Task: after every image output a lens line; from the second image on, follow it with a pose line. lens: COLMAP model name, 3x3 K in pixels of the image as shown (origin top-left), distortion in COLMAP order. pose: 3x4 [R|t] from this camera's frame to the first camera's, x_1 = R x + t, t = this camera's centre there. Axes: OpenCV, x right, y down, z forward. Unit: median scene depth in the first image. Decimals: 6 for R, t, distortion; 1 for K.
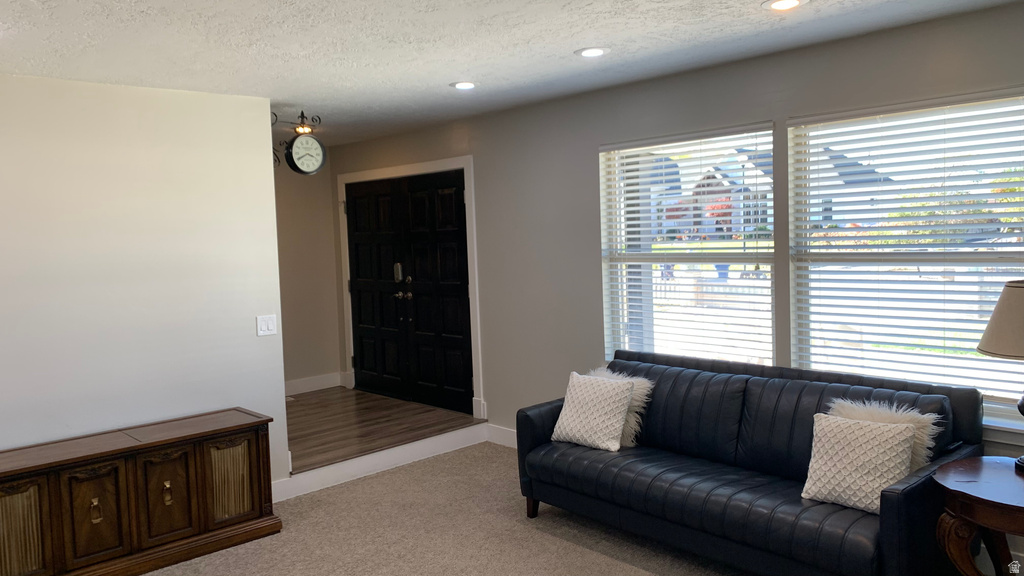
lens RADIAL K [[802.4, 0, 511.3], [0, 802.4, 273.9], [0, 0, 1]] dist [0.007043, -0.000707]
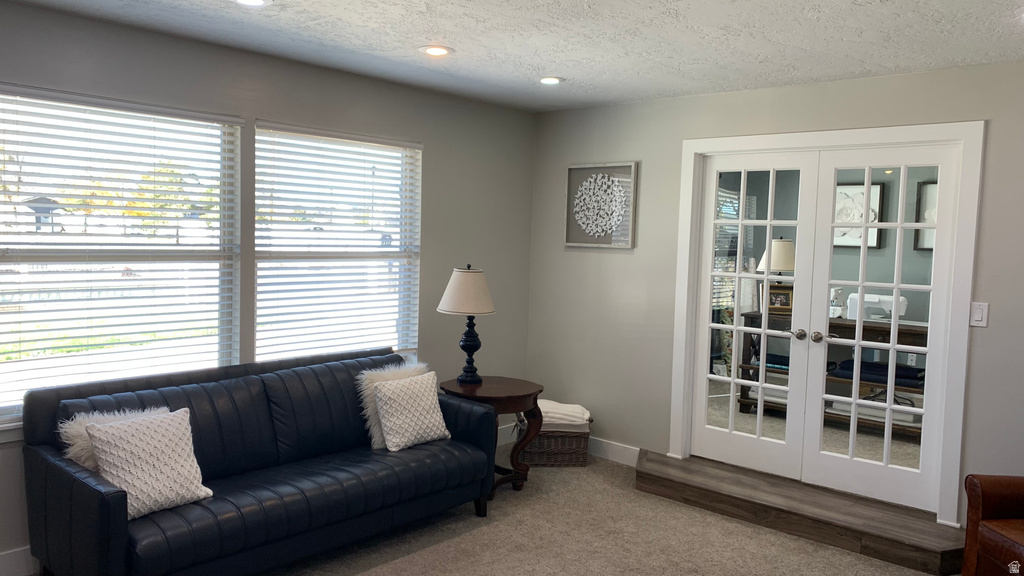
lens RADIAL K [[770.4, 0, 512.0], [0, 770.4, 288.0], [0, 0, 1]] dist [0.006566, 0.000410]
pose [[-0.117997, -0.034425, 0.992417, -1.222805], [0.030751, 0.998793, 0.038303, -0.010696], [-0.992538, 0.035037, -0.116796, 1.449580]]
